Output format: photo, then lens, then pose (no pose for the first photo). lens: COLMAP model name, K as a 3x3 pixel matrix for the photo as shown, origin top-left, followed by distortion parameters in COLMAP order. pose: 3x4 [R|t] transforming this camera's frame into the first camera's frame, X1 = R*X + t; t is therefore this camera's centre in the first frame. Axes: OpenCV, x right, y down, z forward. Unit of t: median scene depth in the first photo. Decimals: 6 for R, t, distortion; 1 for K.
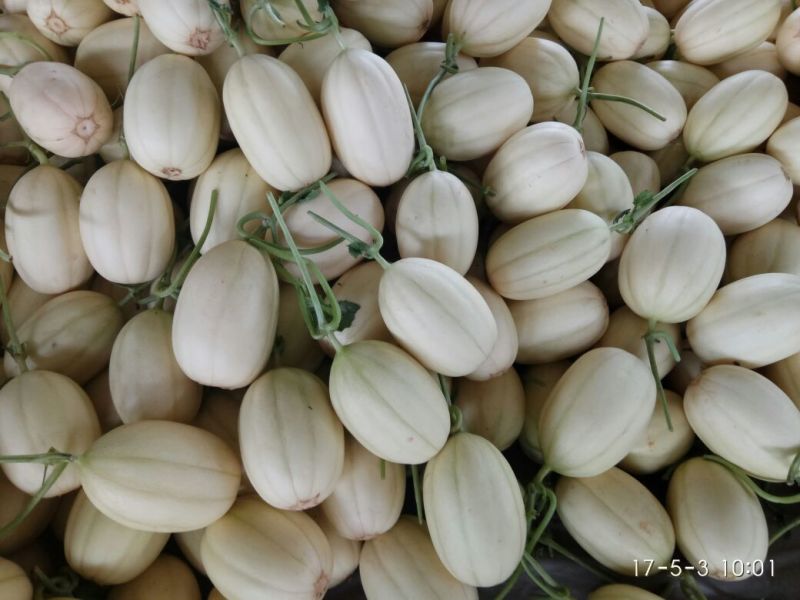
lens RADIAL K [[616.5, 0, 400.0], [0, 616.5, 300.0], [0, 0, 1]] dist [0.049854, -0.066570]
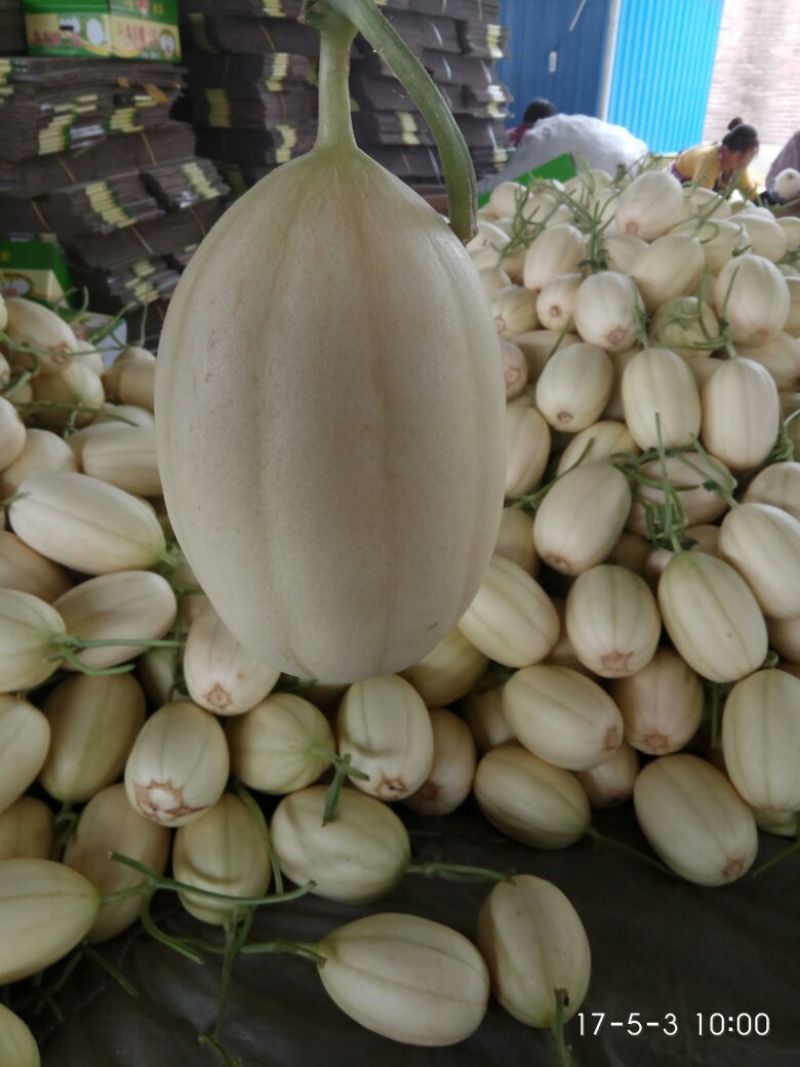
lens RADIAL K [[822.3, 0, 400.0], [0, 822.3, 533.5], [0, 0, 1]] dist [0.049854, -0.066570]
pose [[0.910061, 0.223871, -0.348814, -0.038501], [-0.351466, 0.862889, -0.363172, 0.731929], [0.219684, 0.453105, 0.863965, -0.411703]]
